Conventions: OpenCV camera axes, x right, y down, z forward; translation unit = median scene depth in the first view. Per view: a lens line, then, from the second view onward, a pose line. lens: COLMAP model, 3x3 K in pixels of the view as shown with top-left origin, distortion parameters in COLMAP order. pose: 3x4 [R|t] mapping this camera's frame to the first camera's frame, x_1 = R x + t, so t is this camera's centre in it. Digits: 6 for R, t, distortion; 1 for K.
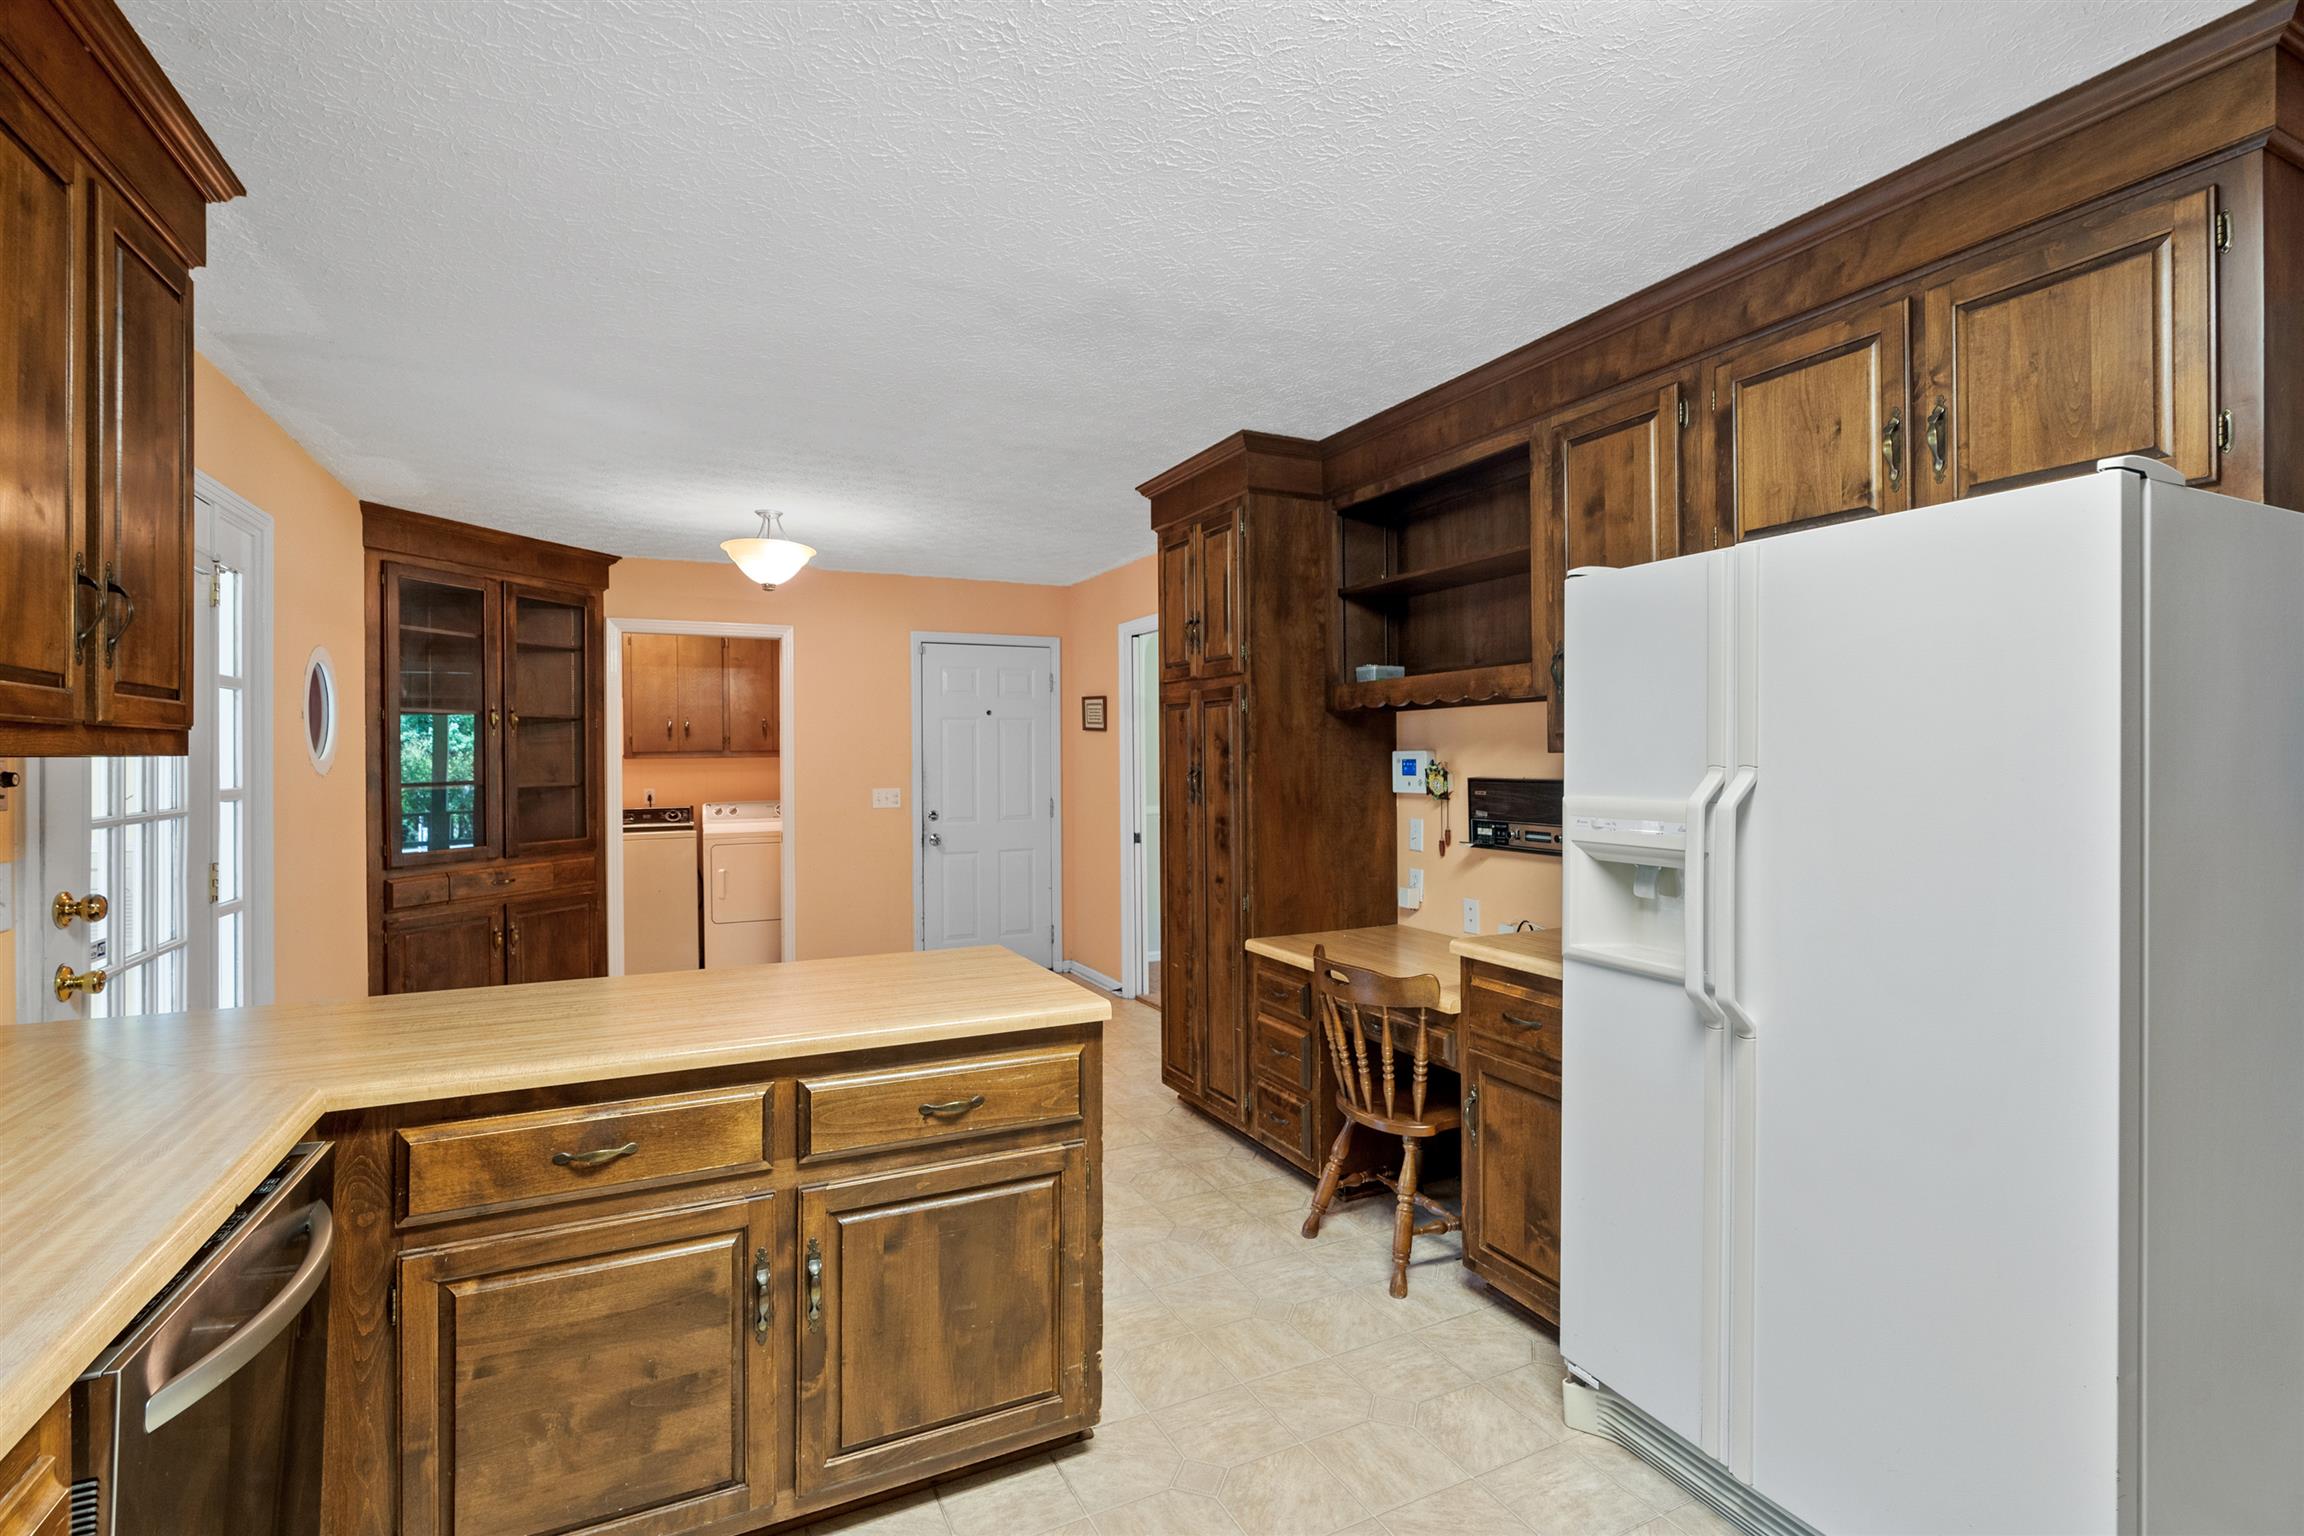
lens RADIAL K [[1051.3, 0, 1152.0], [0, 1051.3, 768.0], [0, 0, 1]] dist [-0.001258, -0.000250]
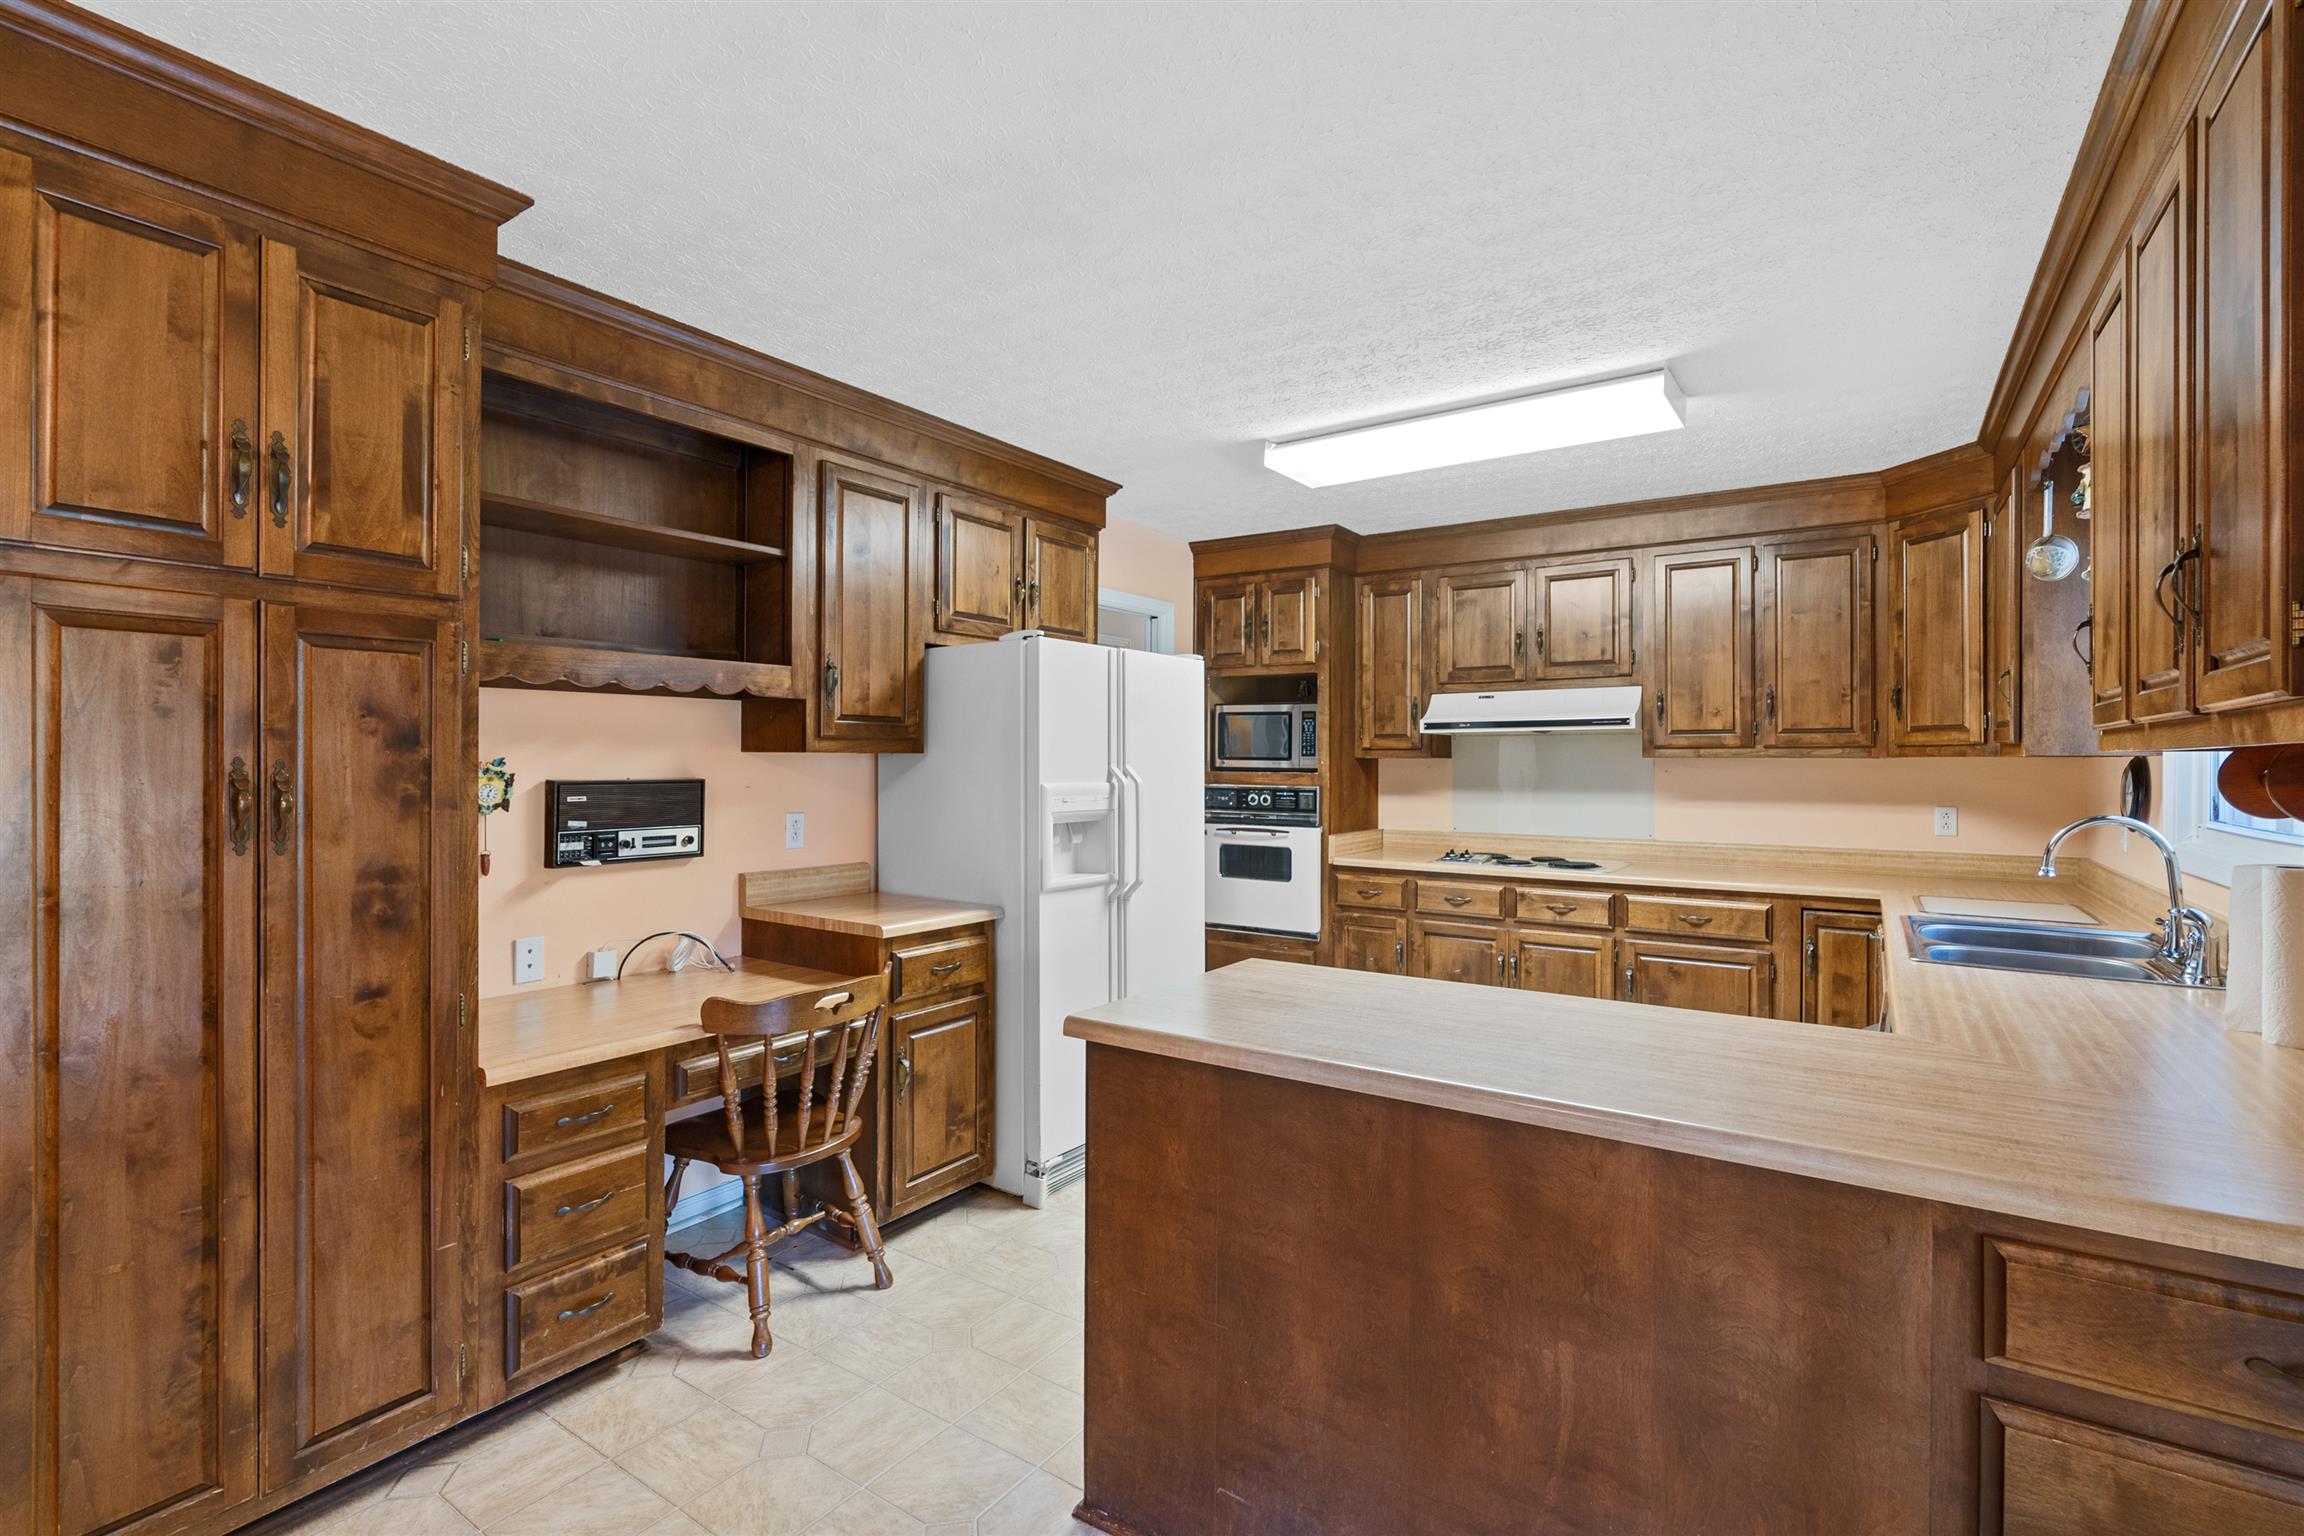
lens RADIAL K [[1051.3, 0, 1152.0], [0, 1051.3, 768.0], [0, 0, 1]] dist [-0.001258, -0.000250]
pose [[-0.497346, -0.001799, 0.867551, -0.749384], [0.011713, 0.999893, 0.008789, -0.002390], [-0.867473, 0.014533, -0.497271, 1.236247]]
